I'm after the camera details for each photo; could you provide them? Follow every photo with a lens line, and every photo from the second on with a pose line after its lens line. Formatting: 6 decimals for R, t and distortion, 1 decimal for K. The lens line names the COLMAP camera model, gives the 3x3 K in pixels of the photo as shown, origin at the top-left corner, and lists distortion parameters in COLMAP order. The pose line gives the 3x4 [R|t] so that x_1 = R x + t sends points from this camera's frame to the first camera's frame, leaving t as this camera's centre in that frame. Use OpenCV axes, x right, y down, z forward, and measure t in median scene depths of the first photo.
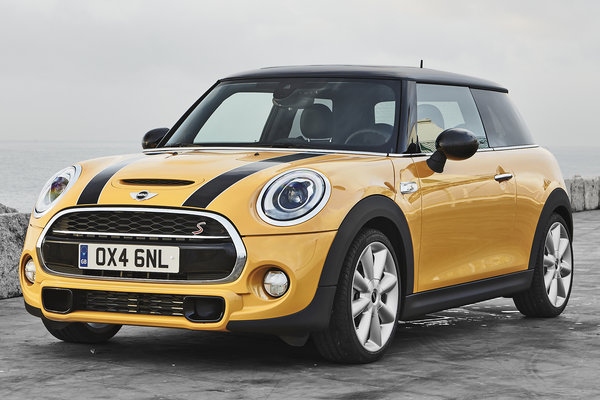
lens RADIAL K [[1505.9, 0, 300.0], [0, 1505.9, 200.0], [0, 0, 1]] dist [-0.023396, -0.863199]
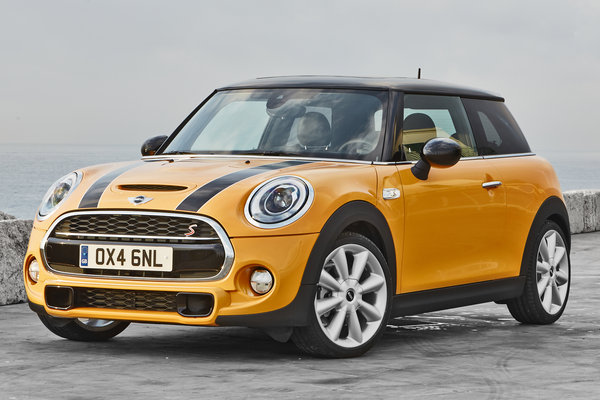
lens RADIAL K [[1691.6, 0, 300.0], [0, 1691.6, 200.0], [0, 0, 1]] dist [0.002186, 1.012745]
pose [[0.999889, 0.003659, -0.014474, 0.027995], [-0.003765, 0.999966, -0.007274, 0.005371], [0.014447, 0.007328, 0.999869, -0.209064]]
